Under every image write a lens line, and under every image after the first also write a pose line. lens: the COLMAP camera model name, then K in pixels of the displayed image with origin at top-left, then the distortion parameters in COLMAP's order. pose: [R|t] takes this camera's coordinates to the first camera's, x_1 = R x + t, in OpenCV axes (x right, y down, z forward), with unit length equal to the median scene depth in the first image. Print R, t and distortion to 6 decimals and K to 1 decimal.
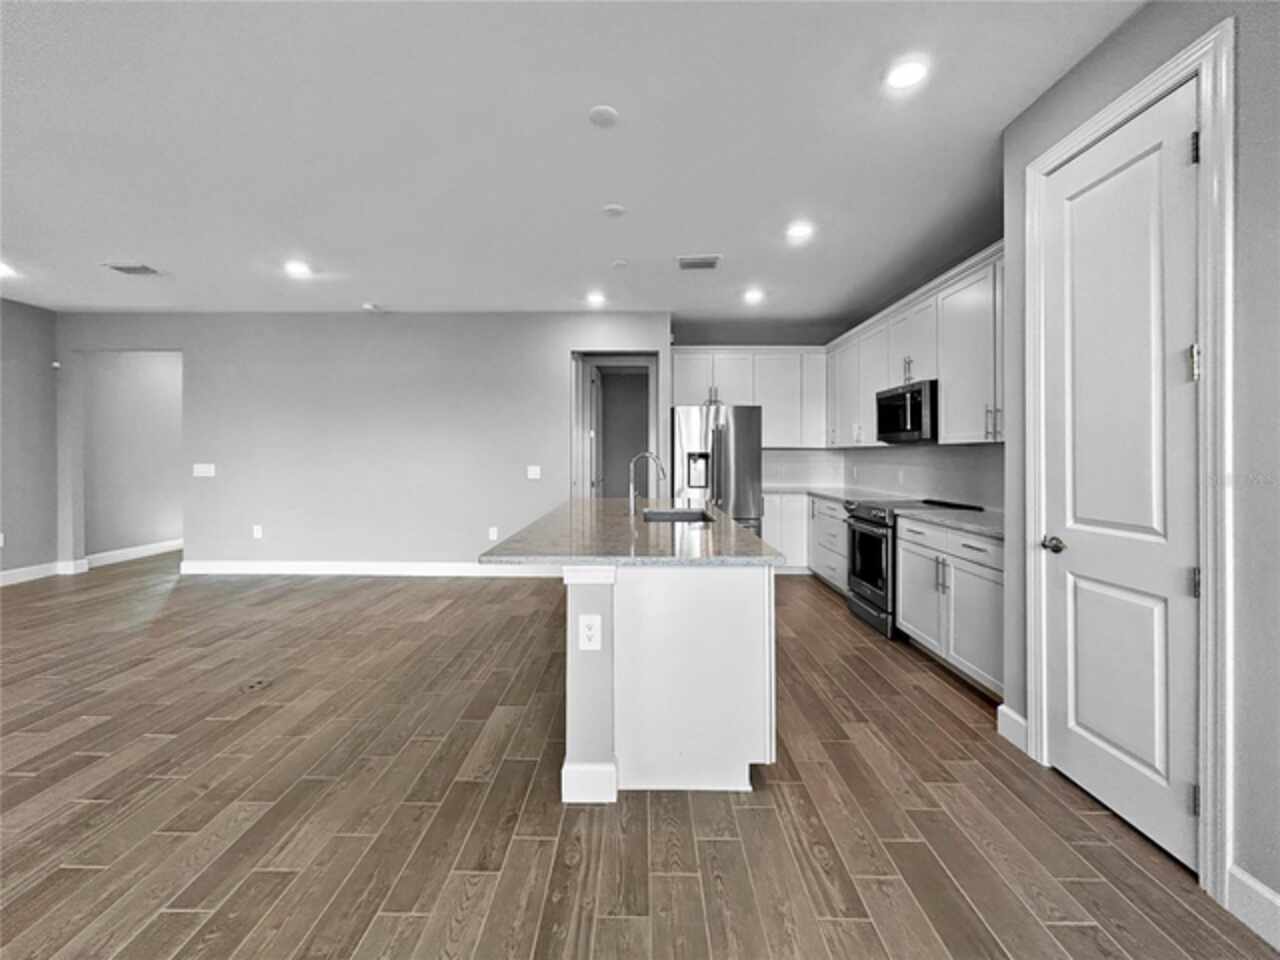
lens RADIAL K [[531.6, 0, 634.1], [0, 531.6, 451.7], [0, 0, 1]] dist [0.000156, 0.000201]
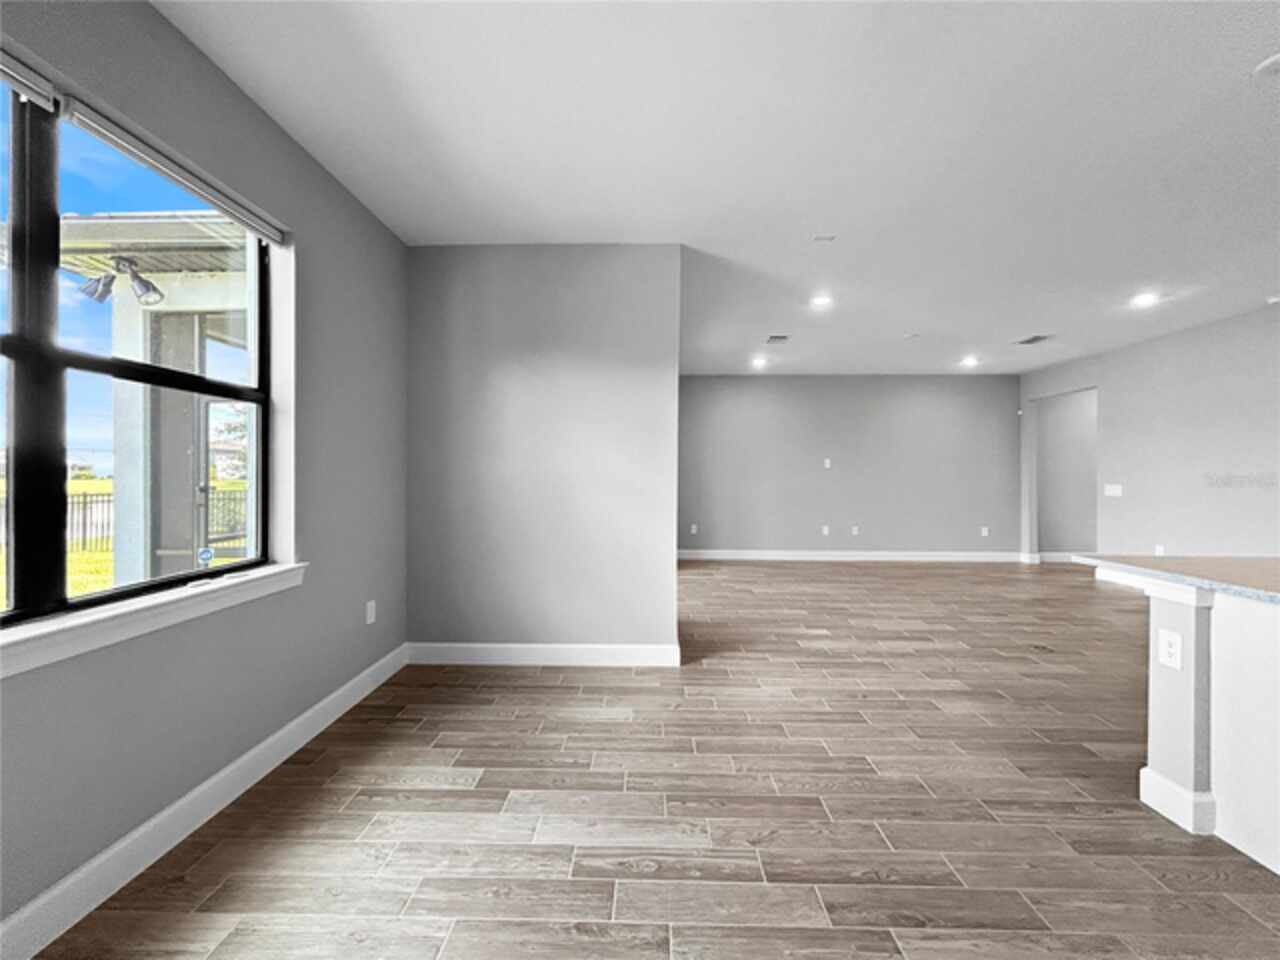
lens RADIAL K [[530.4, 0, 646.8], [0, 530.4, 475.1], [0, 0, 1]] dist [-0.000337, 0.000305]
pose [[0.005822, -0.002555, -0.999980, 0.726149], [-0.000377, 0.999997, -0.002557, 0.013139], [0.999983, 0.000392, 0.005821, 0.009240]]
